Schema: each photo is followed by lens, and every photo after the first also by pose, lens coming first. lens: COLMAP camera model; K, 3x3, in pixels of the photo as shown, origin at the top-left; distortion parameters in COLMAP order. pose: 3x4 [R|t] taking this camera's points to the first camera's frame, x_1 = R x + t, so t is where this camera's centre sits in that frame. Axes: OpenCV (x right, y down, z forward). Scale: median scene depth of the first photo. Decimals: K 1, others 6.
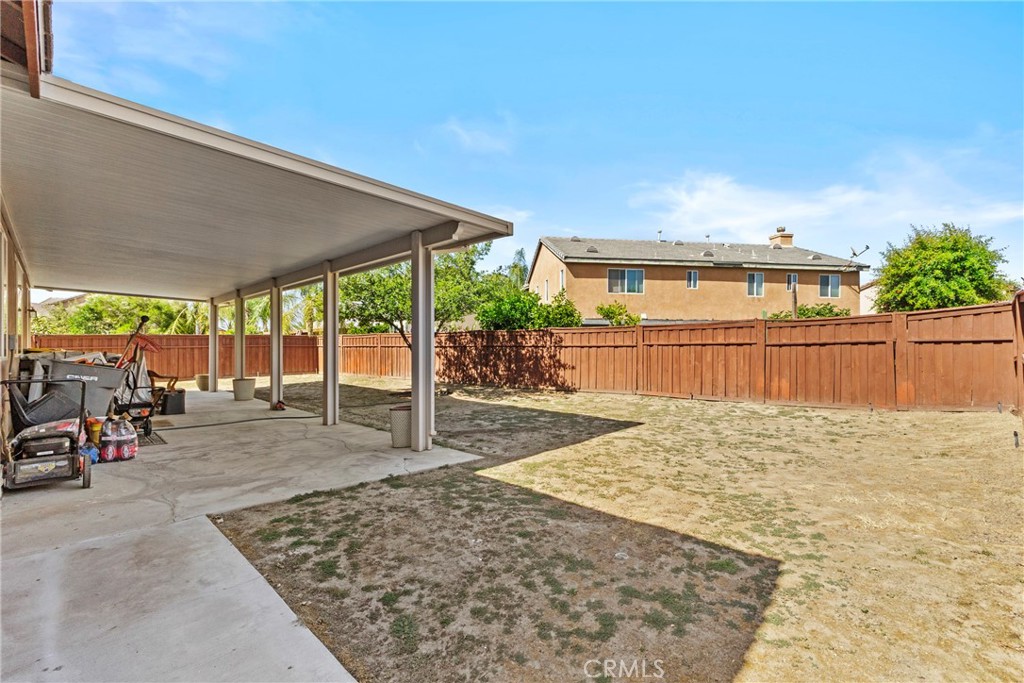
lens RADIAL K [[453.7, 0, 513.5], [0, 453.7, 344.7], [0, 0, 1]] dist [-0.000943, -0.000526]
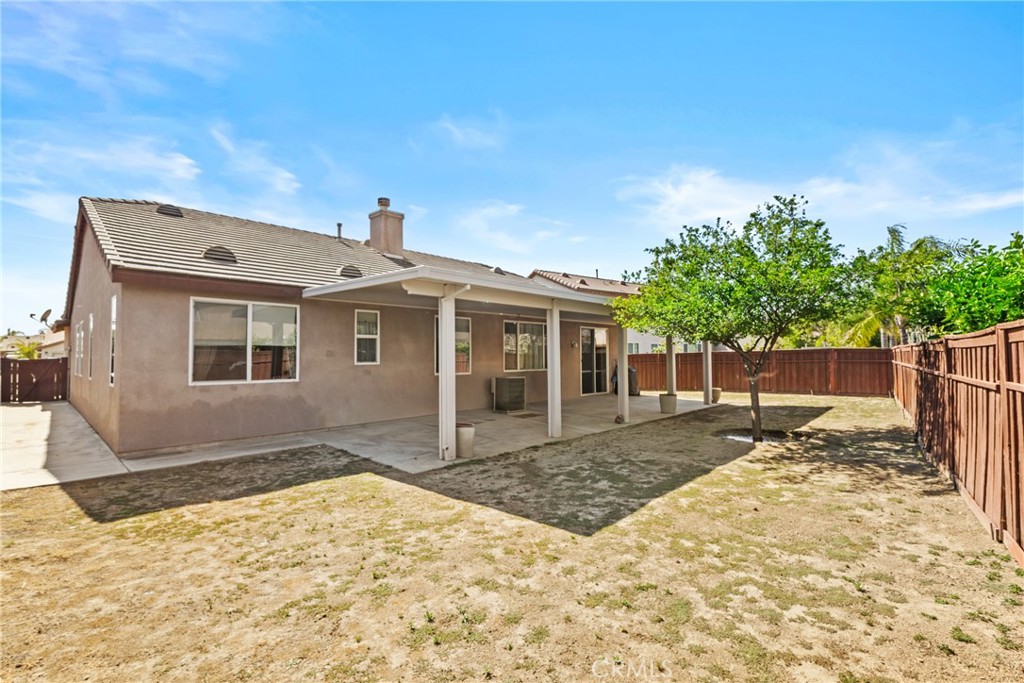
lens RADIAL K [[453.7, 0, 513.0], [0, 453.7, 347.3], [0, 0, 1]] dist [-0.000943, -0.000526]
pose [[0.013999, -0.014660, -0.999795, 0.969311], [0.011326, 0.999831, -0.014502, -0.054359], [0.999838, -0.011120, 0.014162, 1.061532]]
